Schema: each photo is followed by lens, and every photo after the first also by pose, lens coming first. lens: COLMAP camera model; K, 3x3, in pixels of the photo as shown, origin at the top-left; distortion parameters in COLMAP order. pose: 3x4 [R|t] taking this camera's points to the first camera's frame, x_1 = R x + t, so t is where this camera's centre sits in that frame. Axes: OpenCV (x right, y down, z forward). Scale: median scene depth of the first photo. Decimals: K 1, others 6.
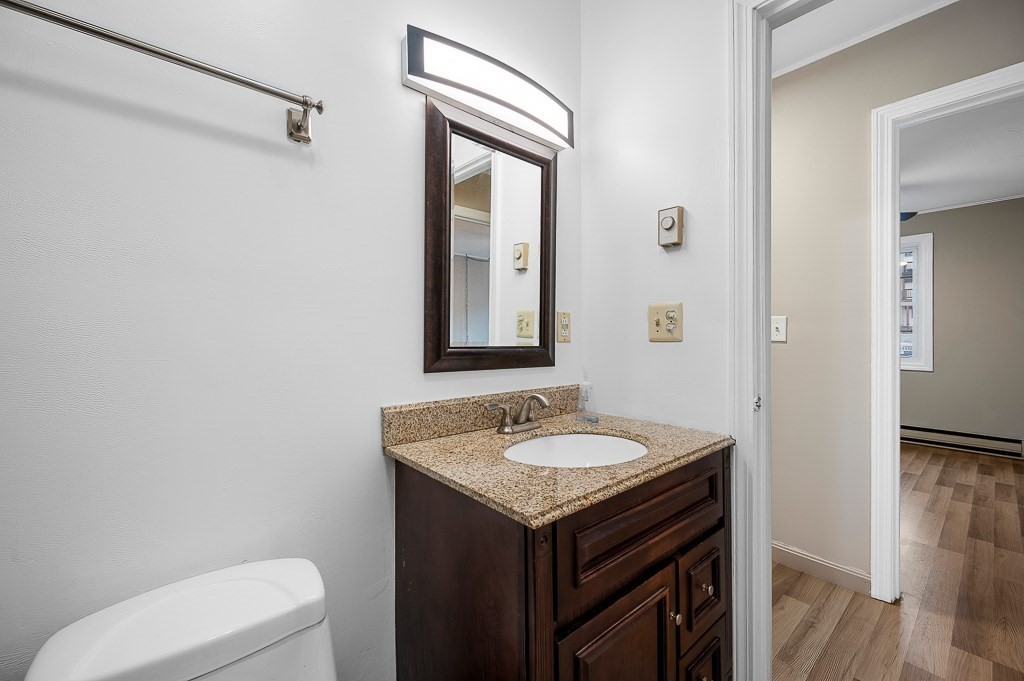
lens RADIAL K [[413.9, 0, 509.4], [0, 413.9, 334.6], [0, 0, 1]] dist [0.014513, -0.000526]
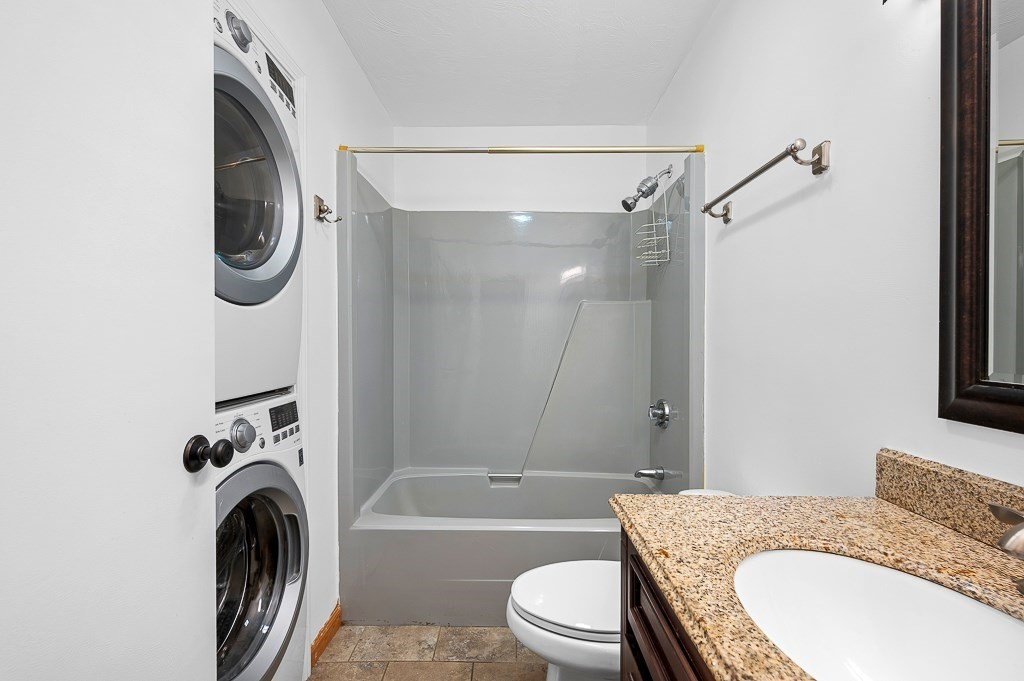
lens RADIAL K [[463.8, 0, 511.1], [0, 463.8, 340.8], [0, 0, 1]] dist [-0.000960, -0.000046]
pose [[-0.655006, 0.000839, -0.755623, 0.791237], [-0.004694, 0.999976, 0.005180, -0.026336], [0.755609, 0.006940, -0.654986, 1.002843]]
